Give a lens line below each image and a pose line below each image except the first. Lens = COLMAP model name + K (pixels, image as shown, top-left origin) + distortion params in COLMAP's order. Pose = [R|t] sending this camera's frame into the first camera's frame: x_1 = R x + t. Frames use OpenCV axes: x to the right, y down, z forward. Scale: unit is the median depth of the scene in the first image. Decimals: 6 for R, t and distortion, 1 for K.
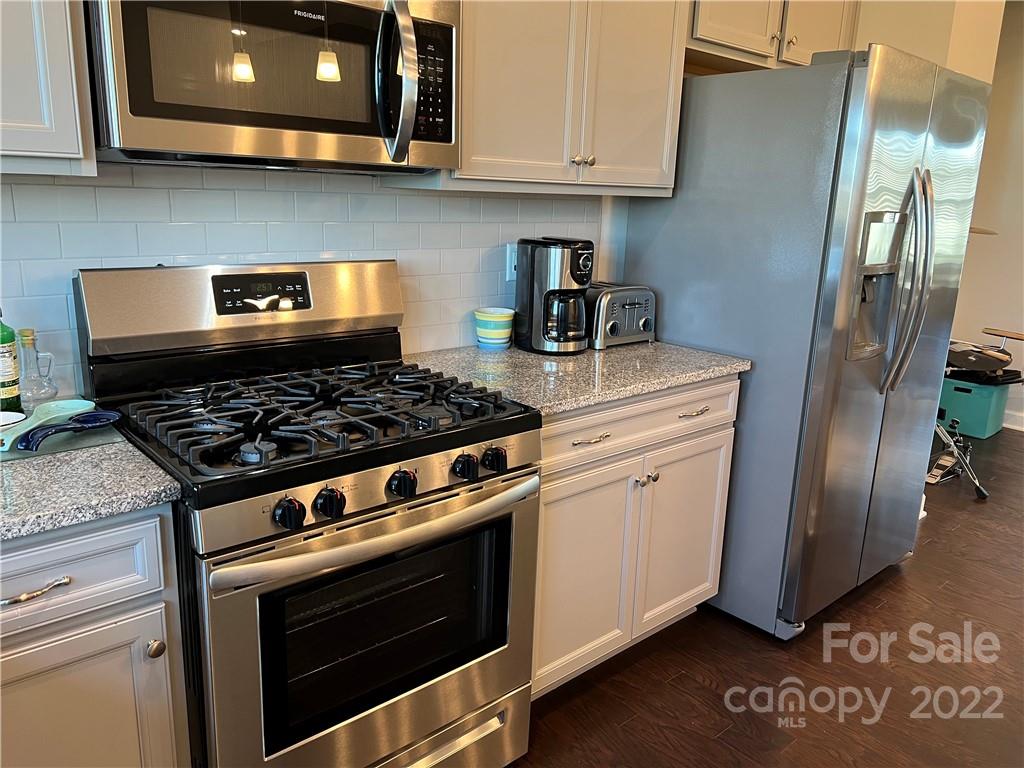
lens RADIAL K [[766.3, 0, 519.2], [0, 766.3, 379.2], [0, 0, 1]] dist [0.060817, -0.077364]
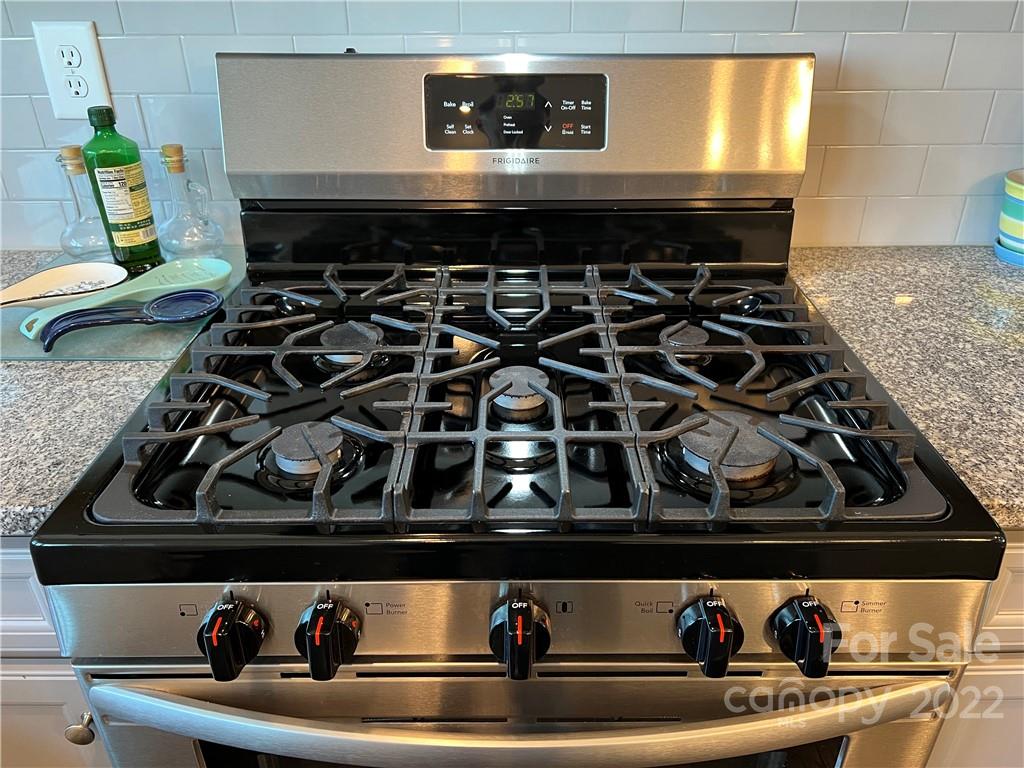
lens RADIAL K [[766.3, 0, 514.1], [0, 766.3, 386.0], [0, 0, 1]] dist [0.060817, -0.077364]
pose [[0.750170, 0.290164, -0.594180, 0.044305], [-0.129155, 0.945567, 0.298700, -0.087905], [0.648509, -0.147334, 0.746812, 0.540383]]
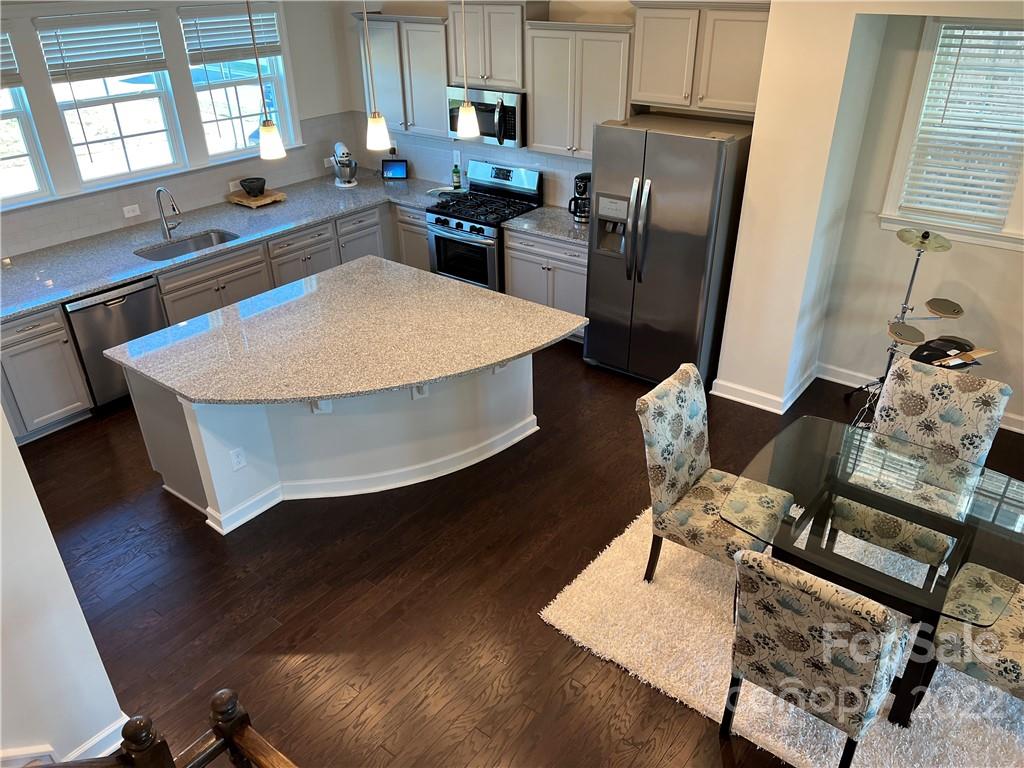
lens RADIAL K [[766.3, 0, 508.8], [0, 766.3, 393.3], [0, 0, 1]] dist [0.060817, -0.077364]
pose [[0.171730, 0.453968, -0.874312, 3.166738], [-0.207536, 0.884251, 0.418364, -0.689393], [0.963035, 0.109606, 0.246068, 0.241814]]
